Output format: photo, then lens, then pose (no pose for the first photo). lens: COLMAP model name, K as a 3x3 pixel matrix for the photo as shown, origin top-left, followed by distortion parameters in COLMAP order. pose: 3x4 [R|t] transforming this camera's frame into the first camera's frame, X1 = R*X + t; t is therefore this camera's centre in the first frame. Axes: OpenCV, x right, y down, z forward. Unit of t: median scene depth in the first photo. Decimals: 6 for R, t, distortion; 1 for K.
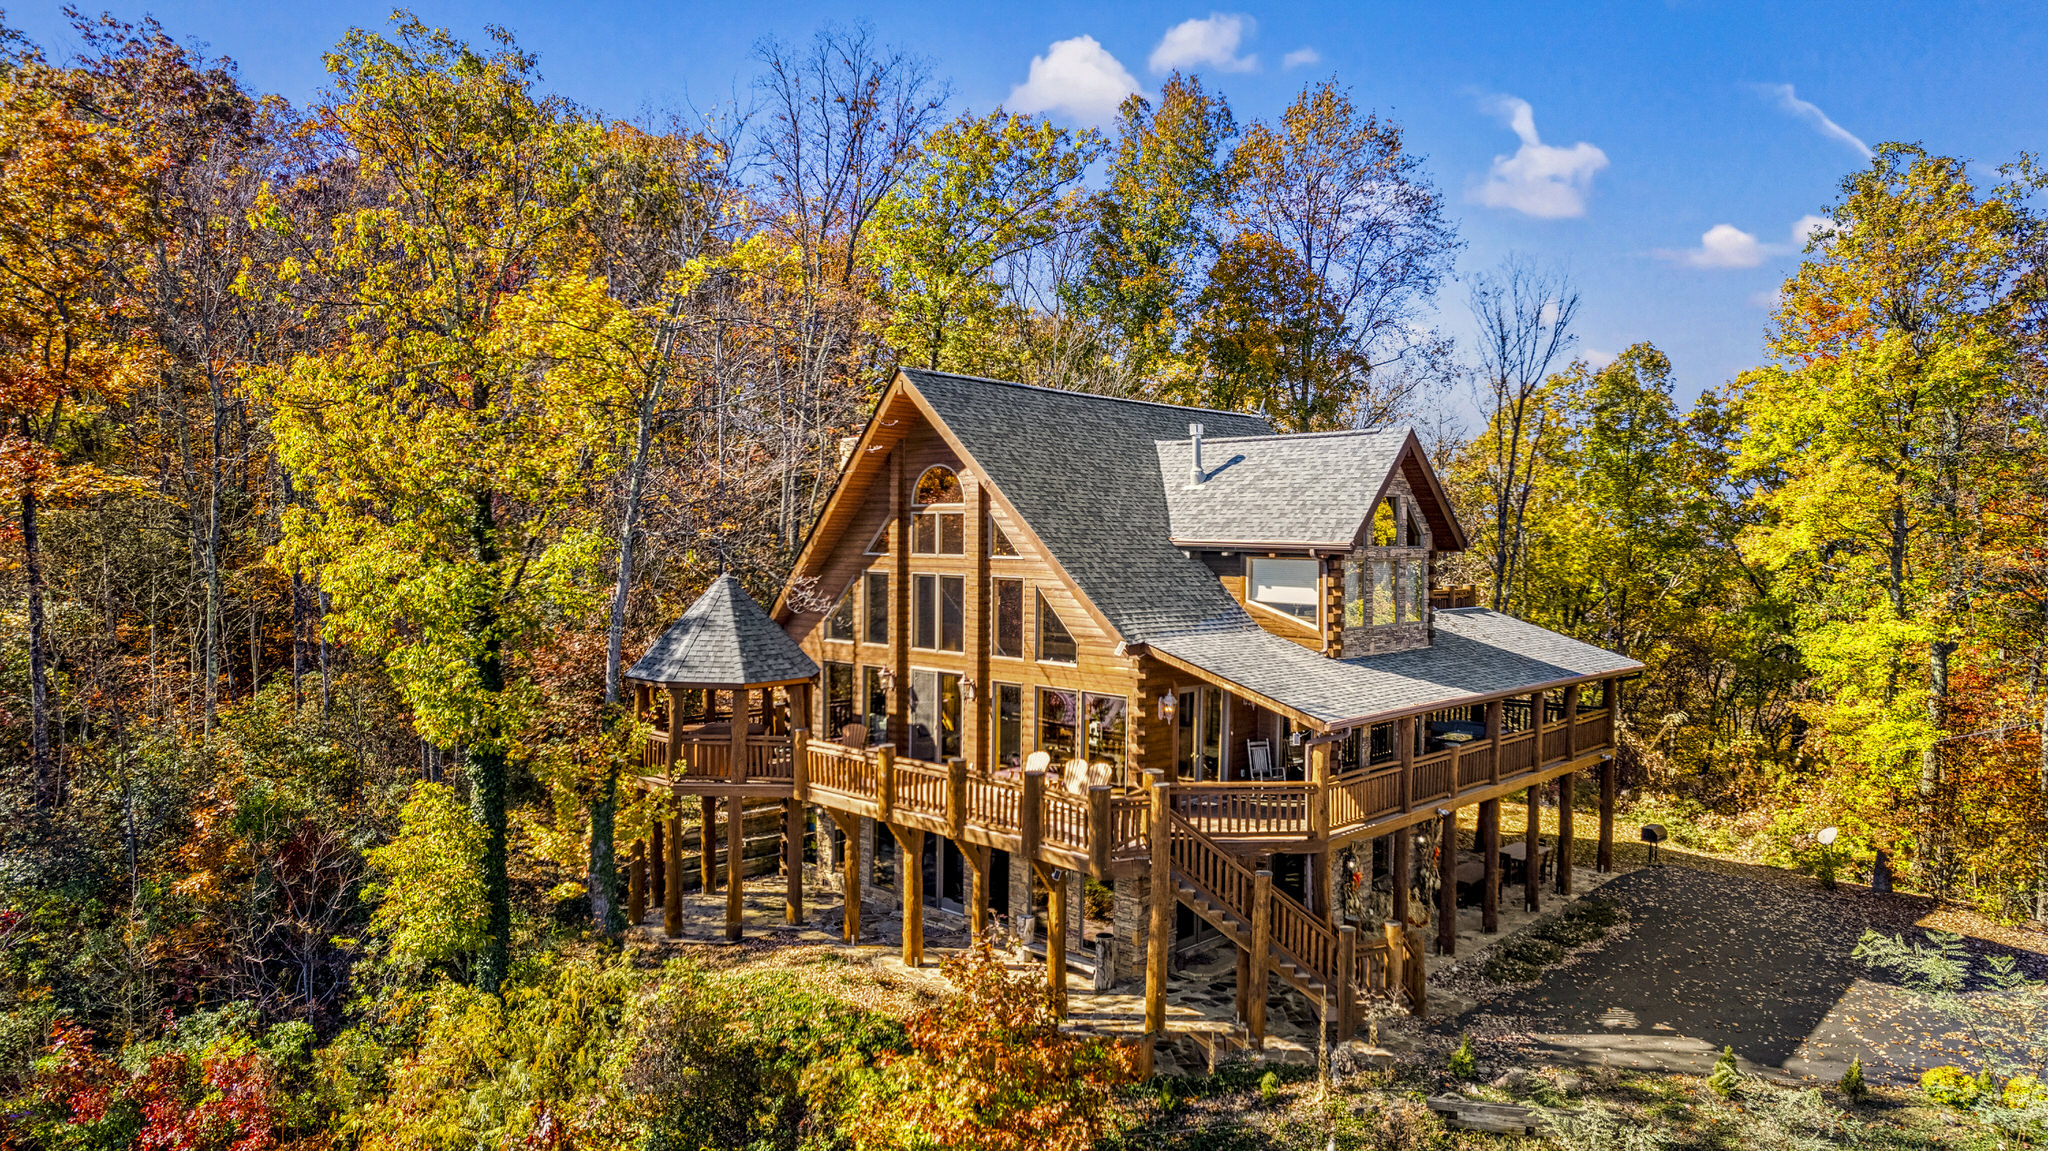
lens RADIAL K [[1305.7, 0, 1040.3], [0, 1305.7, 567.5], [0, 0, 1]] dist [-0.060462, 0.041021]
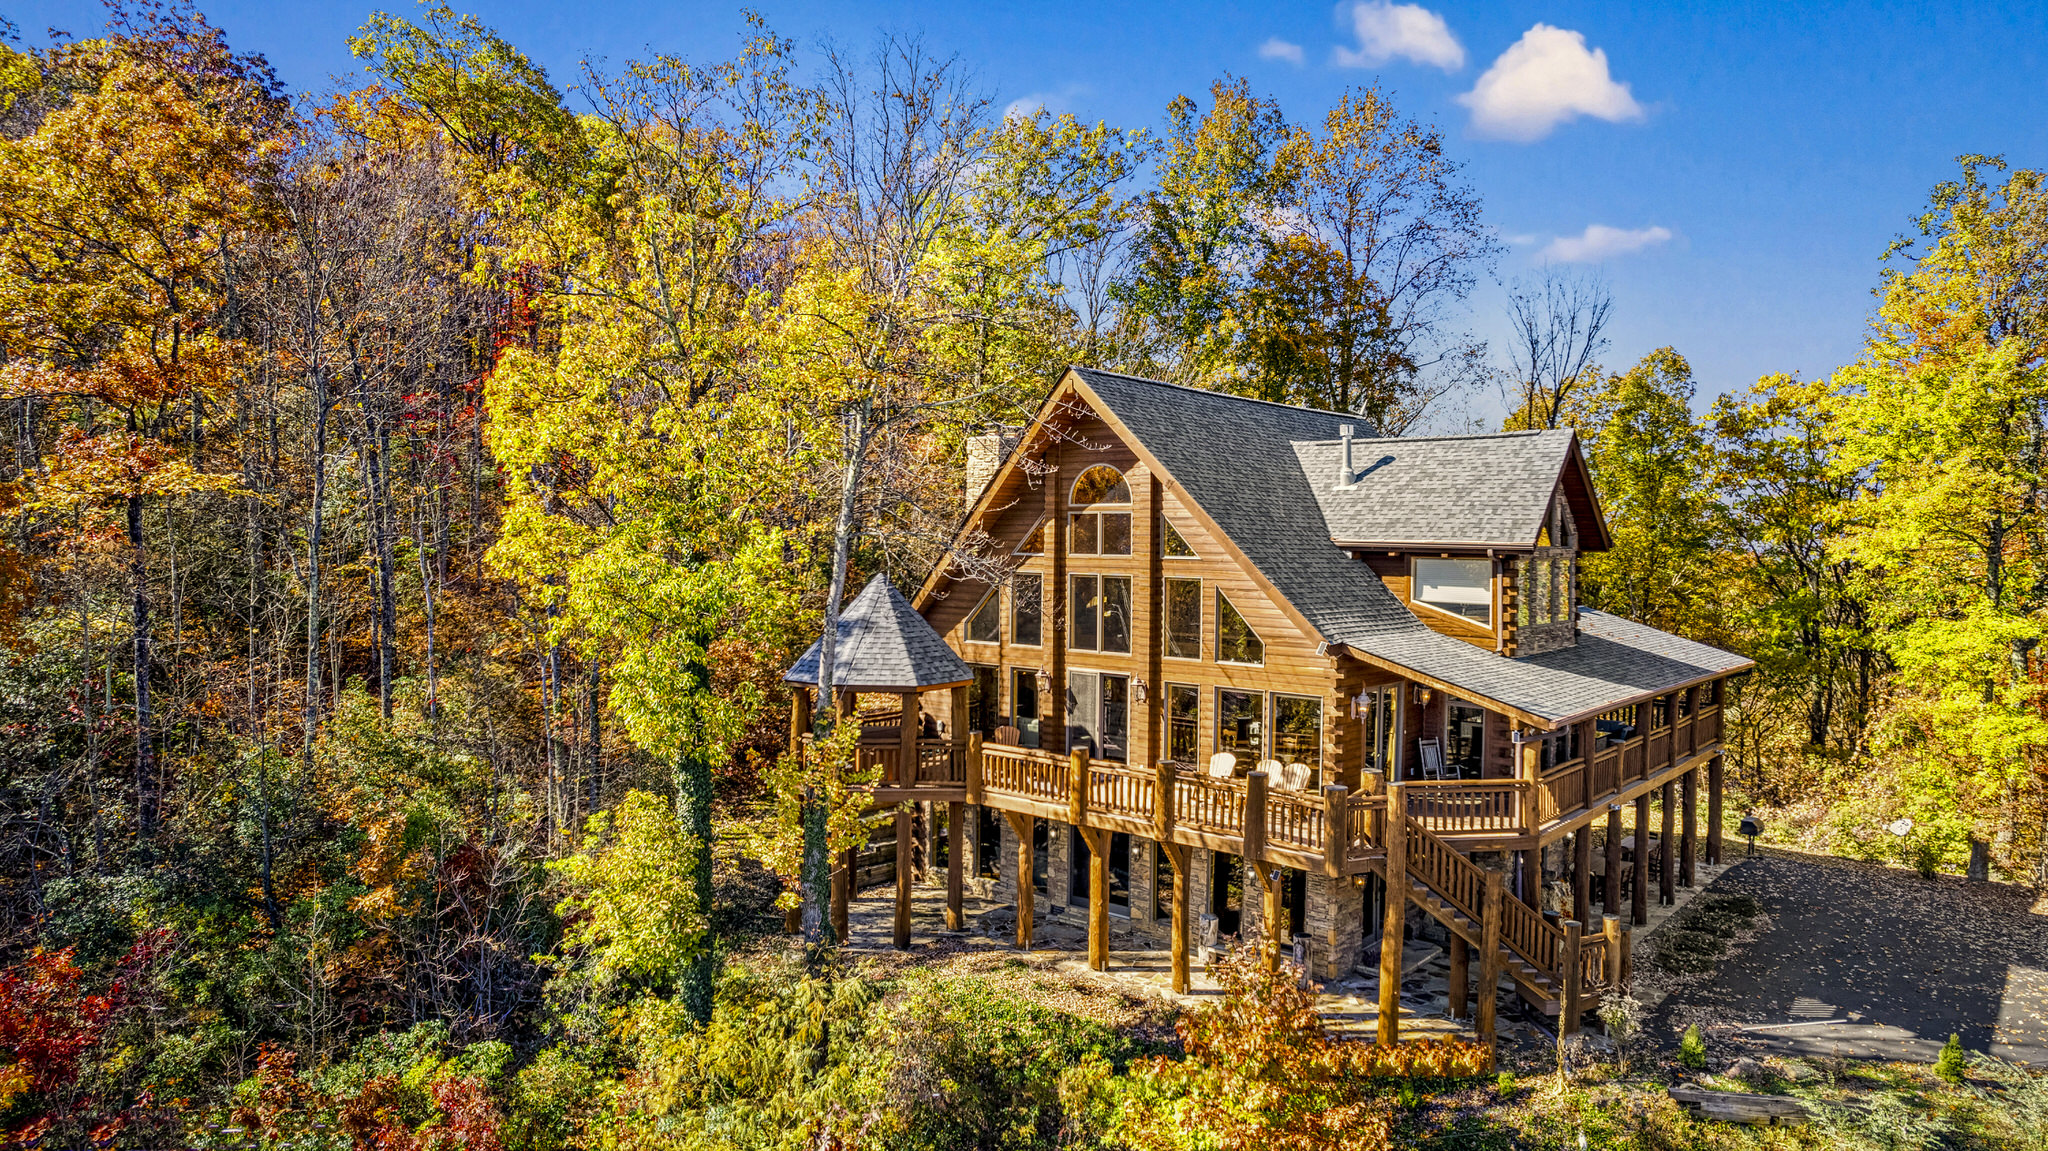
lens RADIAL K [[1305.7, 0, 1001.9], [0, 1305.7, 568.5], [0, 0, 1]] dist [-0.060462, 0.041021]
pose [[0.998682, -0.001228, 0.051313, -0.216395], [0.001173, 0.999999, 0.001089, -0.000781], [-0.051314, -0.001028, 0.998682, 0.013902]]
